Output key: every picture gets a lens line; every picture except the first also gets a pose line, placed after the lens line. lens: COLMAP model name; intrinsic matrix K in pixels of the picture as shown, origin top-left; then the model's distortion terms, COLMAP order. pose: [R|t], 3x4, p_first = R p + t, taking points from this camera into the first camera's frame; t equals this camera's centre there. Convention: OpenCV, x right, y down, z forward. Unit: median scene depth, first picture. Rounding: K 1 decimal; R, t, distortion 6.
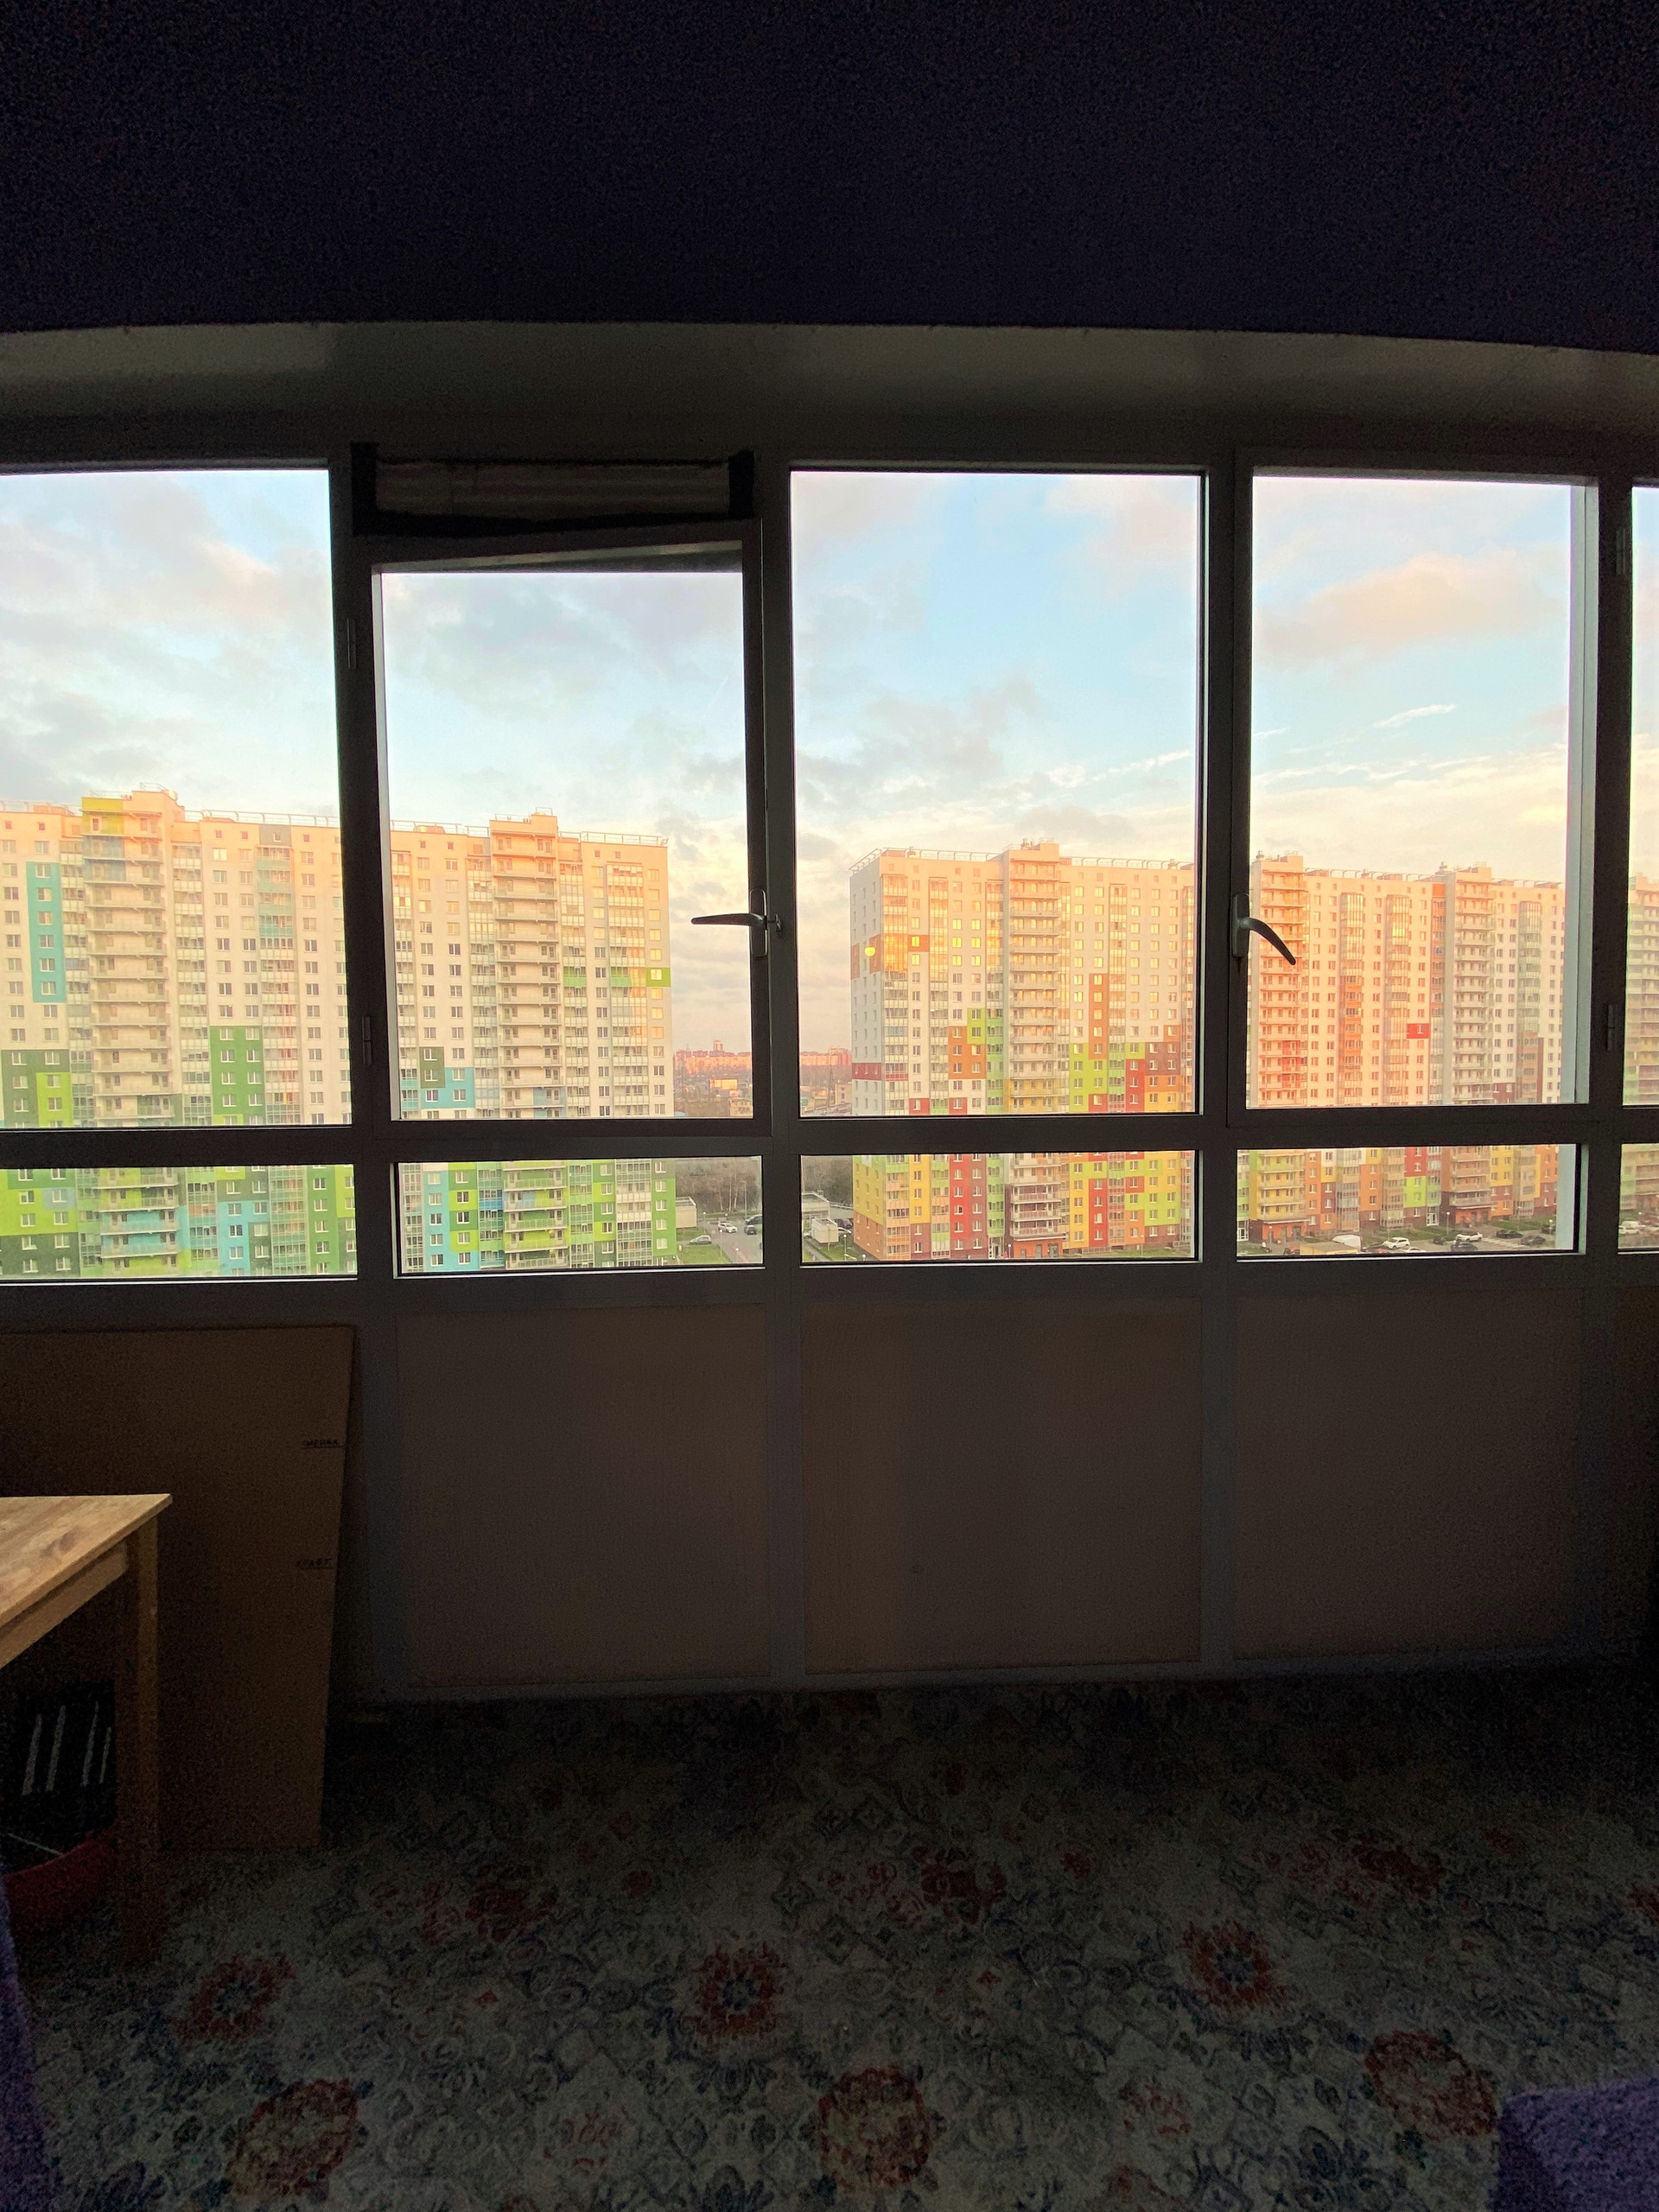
lens RADIAL K [[886.4, 0, 830.6], [0, 886.4, 1106.2], [0, 0, 1]] dist [0.026841, -0.021537]
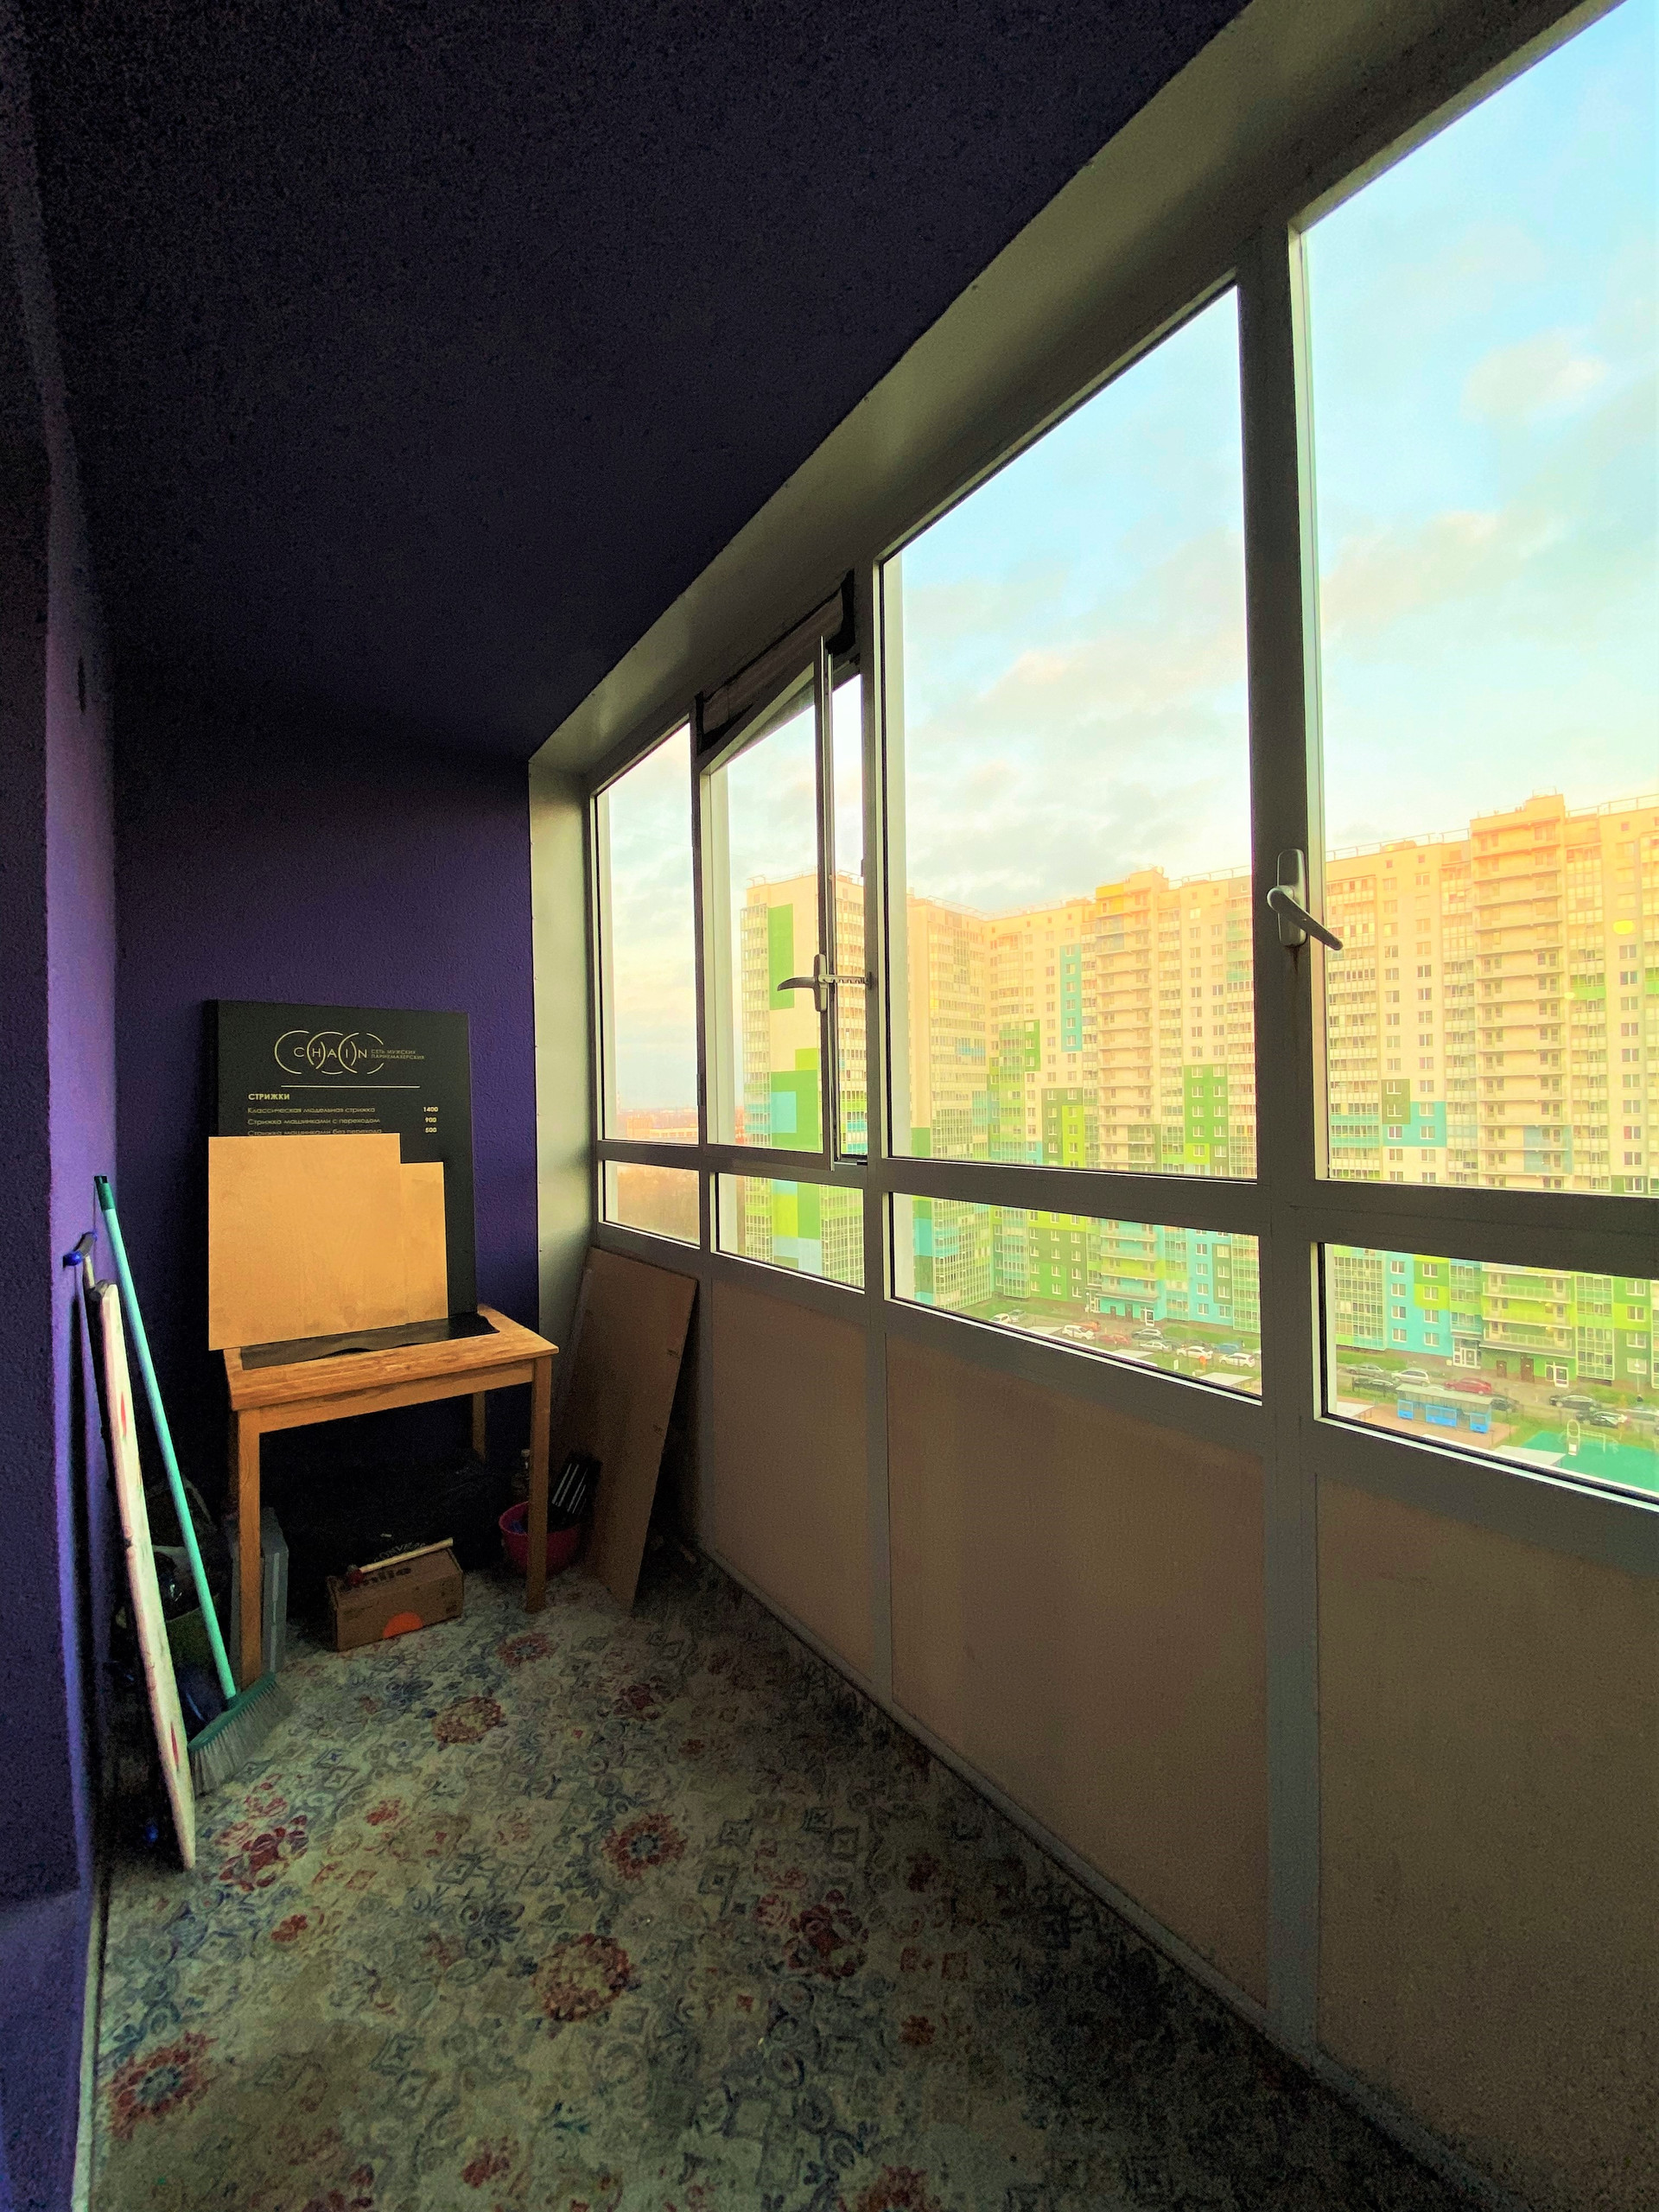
lens RADIAL K [[886.4, 0, 830.6], [0, 886.4, 1106.2], [0, 0, 1]] dist [0.026841, -0.021537]
pose [[0.555601, 0.004080, -0.831439, 1.005478], [-0.035848, 0.999176, -0.019053, -0.030919], [0.830676, 0.040392, 0.555289, 0.439923]]
